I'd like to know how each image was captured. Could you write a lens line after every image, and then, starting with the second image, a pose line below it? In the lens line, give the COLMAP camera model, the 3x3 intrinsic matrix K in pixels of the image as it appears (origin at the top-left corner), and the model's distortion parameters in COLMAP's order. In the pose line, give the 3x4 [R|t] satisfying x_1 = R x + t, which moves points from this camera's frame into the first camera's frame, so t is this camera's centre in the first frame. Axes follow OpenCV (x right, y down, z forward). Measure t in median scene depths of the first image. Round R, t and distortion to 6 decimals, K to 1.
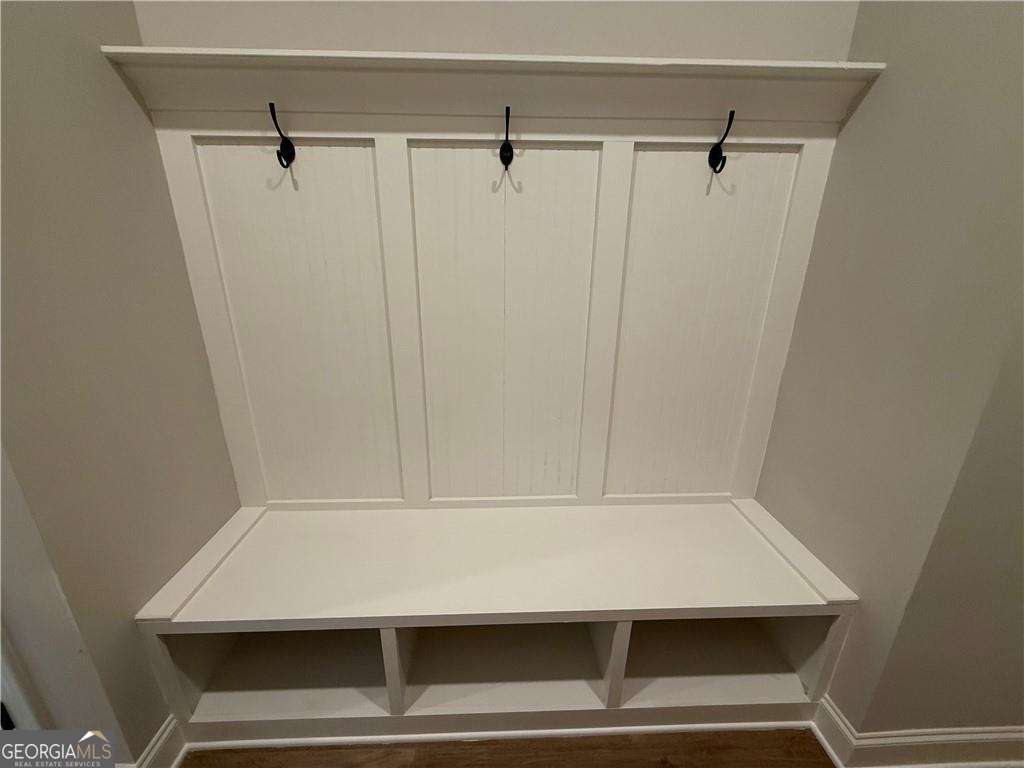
lens RADIAL K [[338.4, 0, 509.4], [0, 338.4, 390.0], [0, 0, 1]] dist [-0.000942, -0.000050]
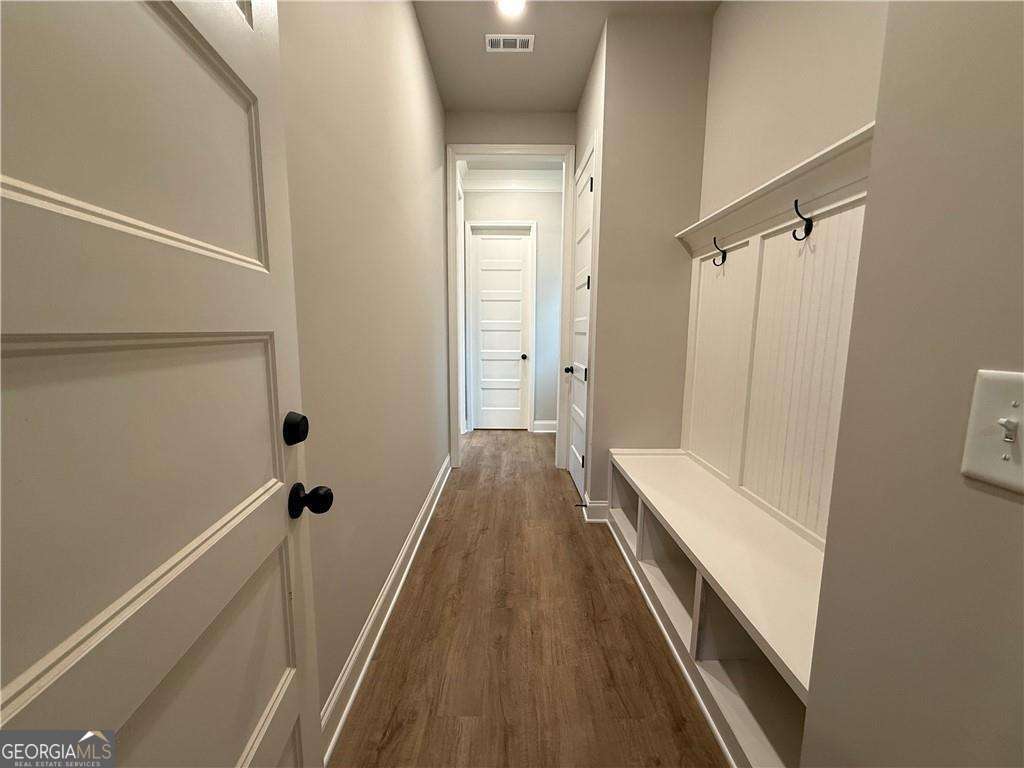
lens RADIAL K [[406.7, 0, 508.9], [0, 406.7, 383.0], [0, 0, 1]] dist [-0.001105, -0.000098]
pose [[-0.030748, 0.126541, -0.991485, 1.654113], [-0.274844, 0.952645, 0.130108, -0.021700], [0.960997, 0.276504, 0.005487, 0.059921]]
